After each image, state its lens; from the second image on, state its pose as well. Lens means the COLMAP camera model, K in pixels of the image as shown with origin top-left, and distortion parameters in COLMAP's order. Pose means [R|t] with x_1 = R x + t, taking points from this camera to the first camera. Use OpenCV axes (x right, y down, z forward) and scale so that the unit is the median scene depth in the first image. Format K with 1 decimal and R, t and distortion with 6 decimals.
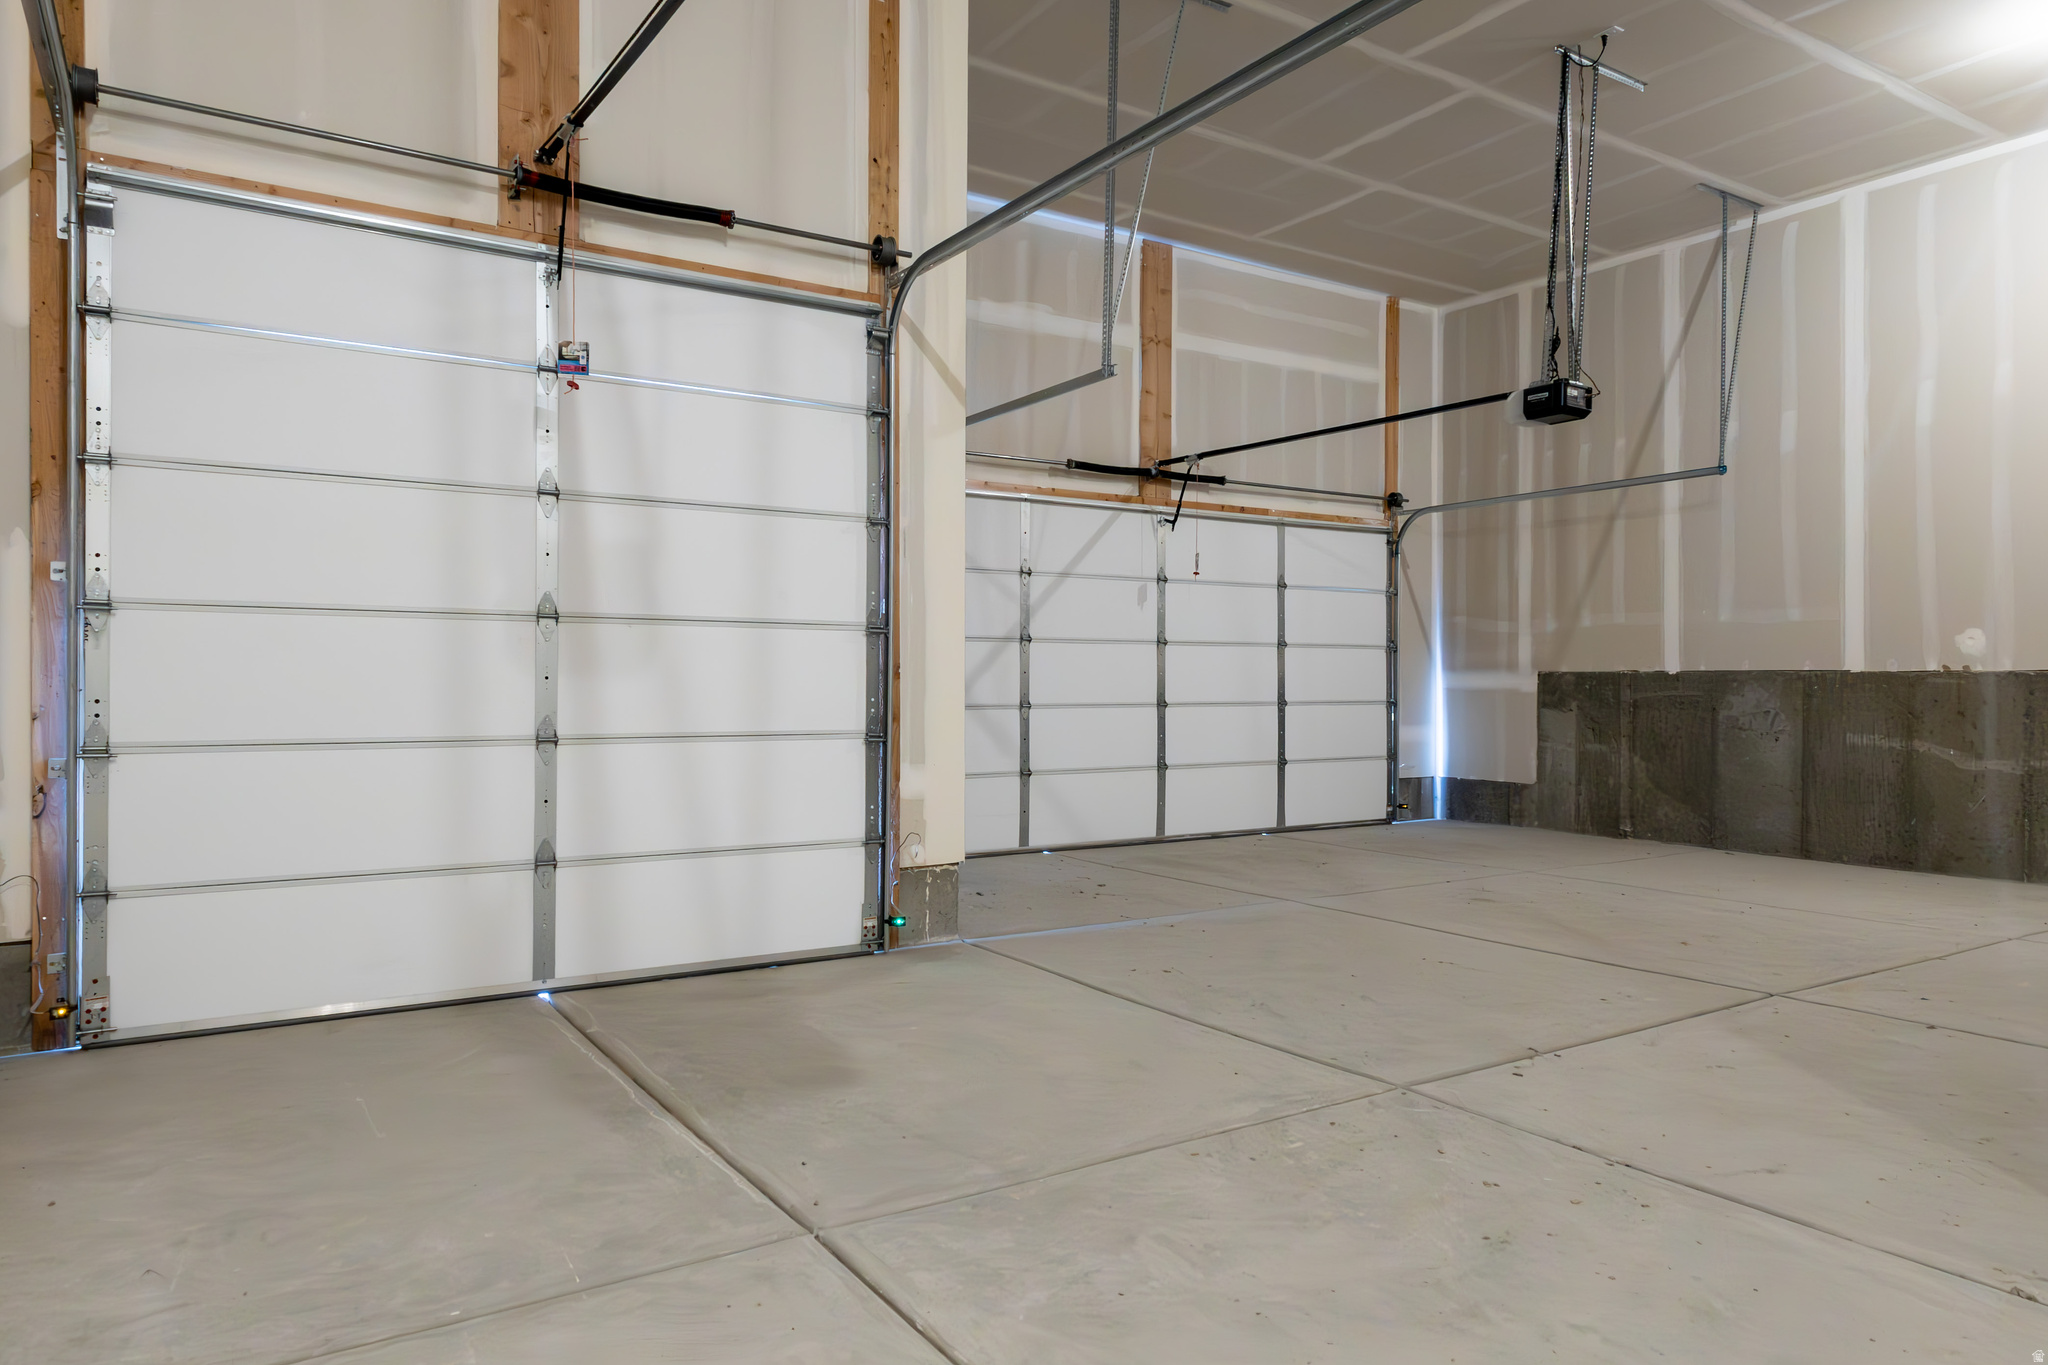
lens RADIAL K [[1292.7, 0, 1024.0], [0, 1292.7, 682.5], [0, 0, 1]] dist [0.023987, 0.000141]
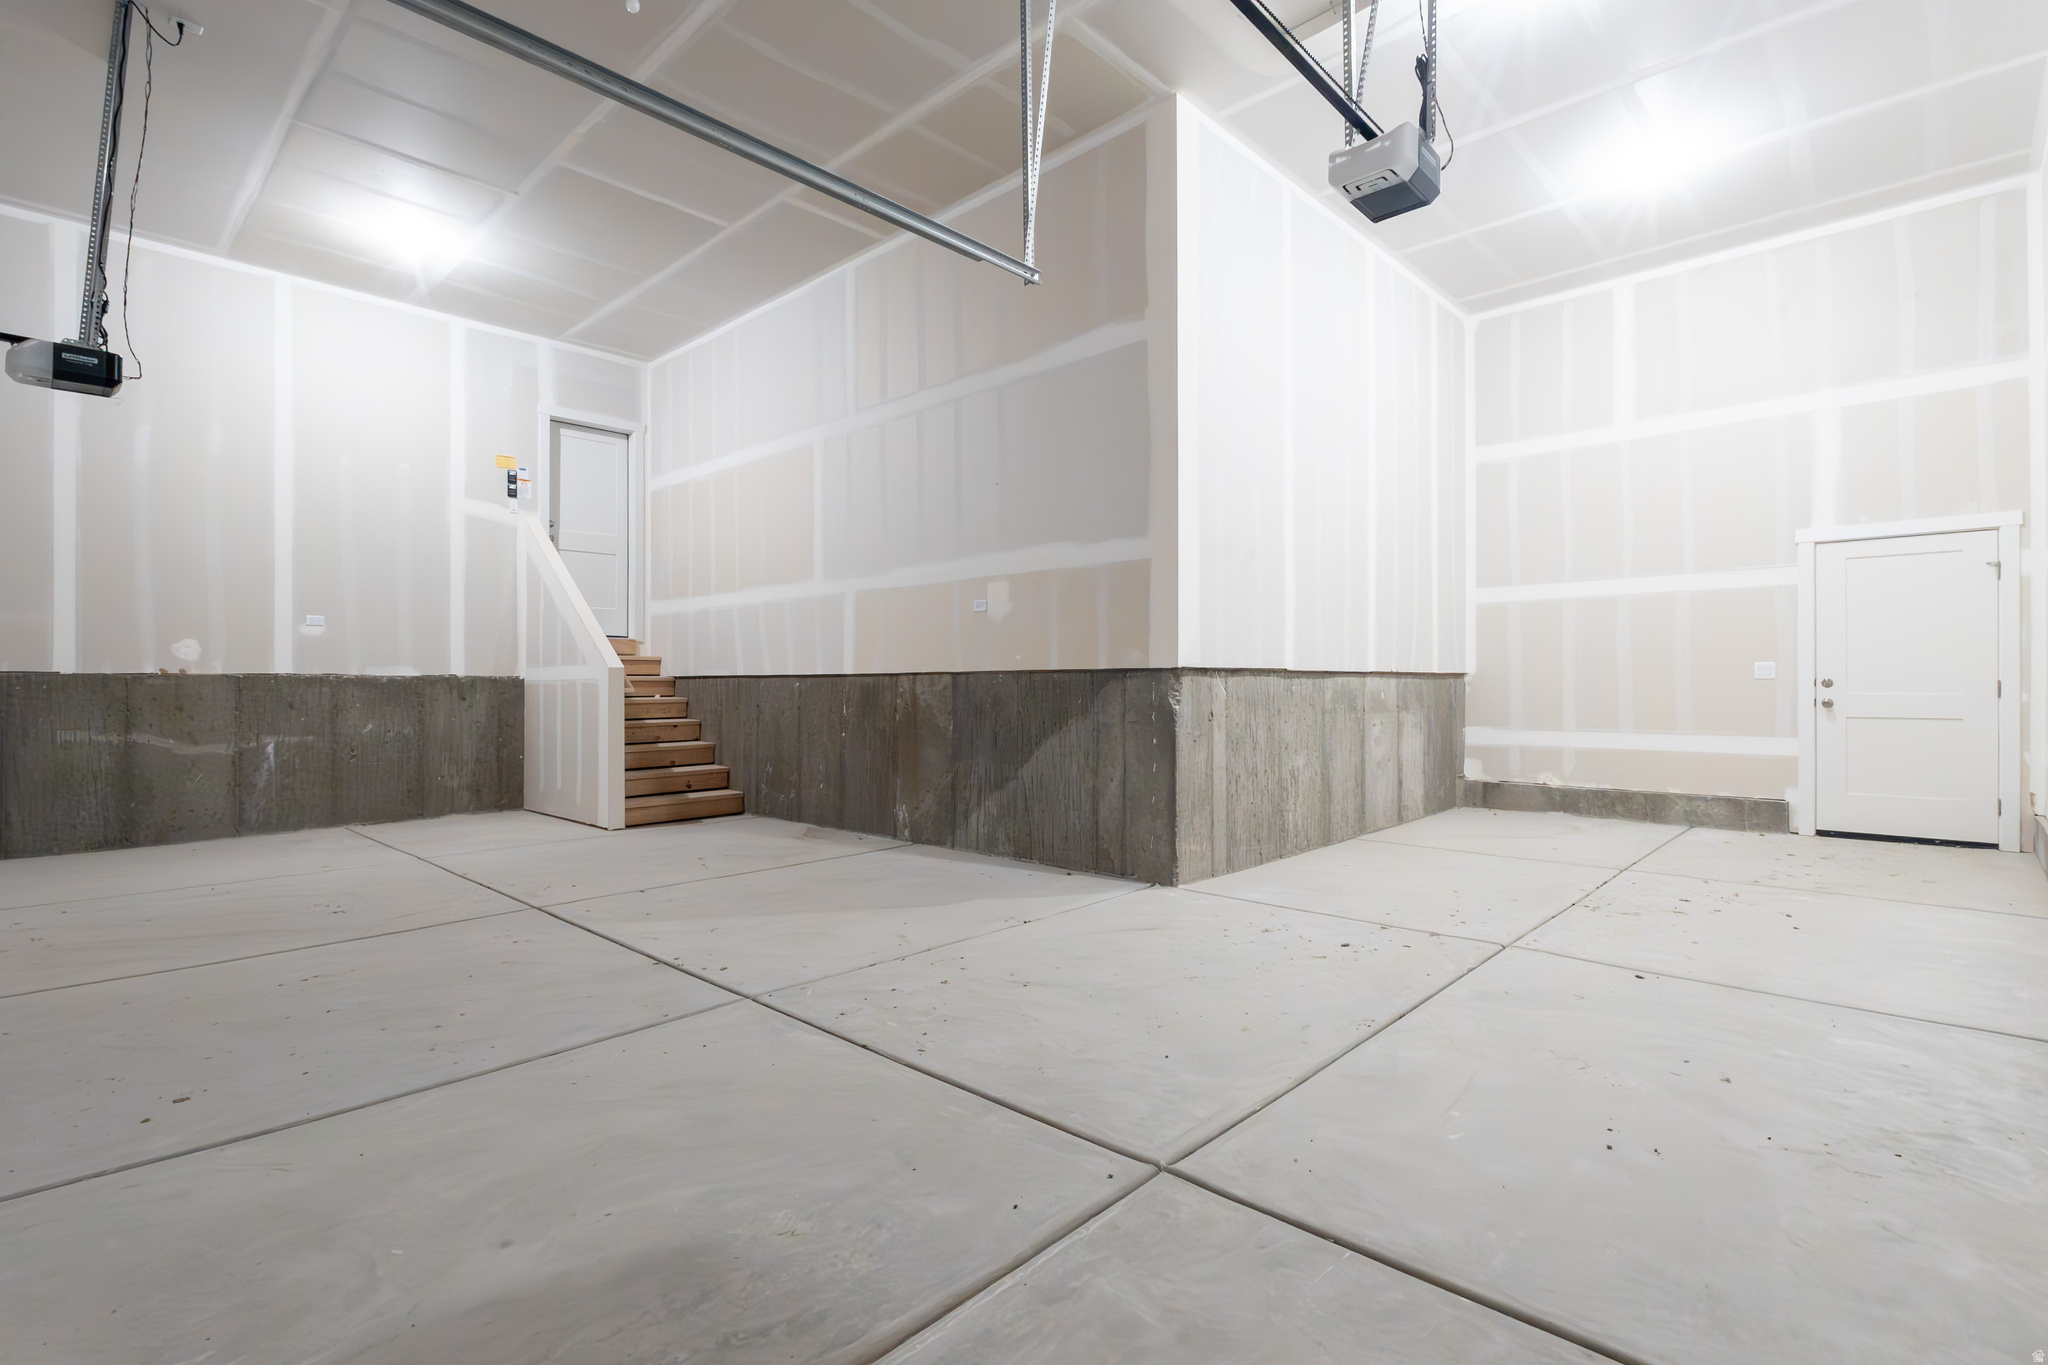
lens RADIAL K [[943.8, 0, 1024.0], [0, 943.8, 682.5], [0, 0, 1]] dist [-0.000315, -0.000102]
pose [[-0.238089, -0.000418, 0.971243, -0.318925], [0.001395, 0.999999, 0.000772, -0.000219], [-0.971242, 0.001539, -0.238088, 0.449234]]
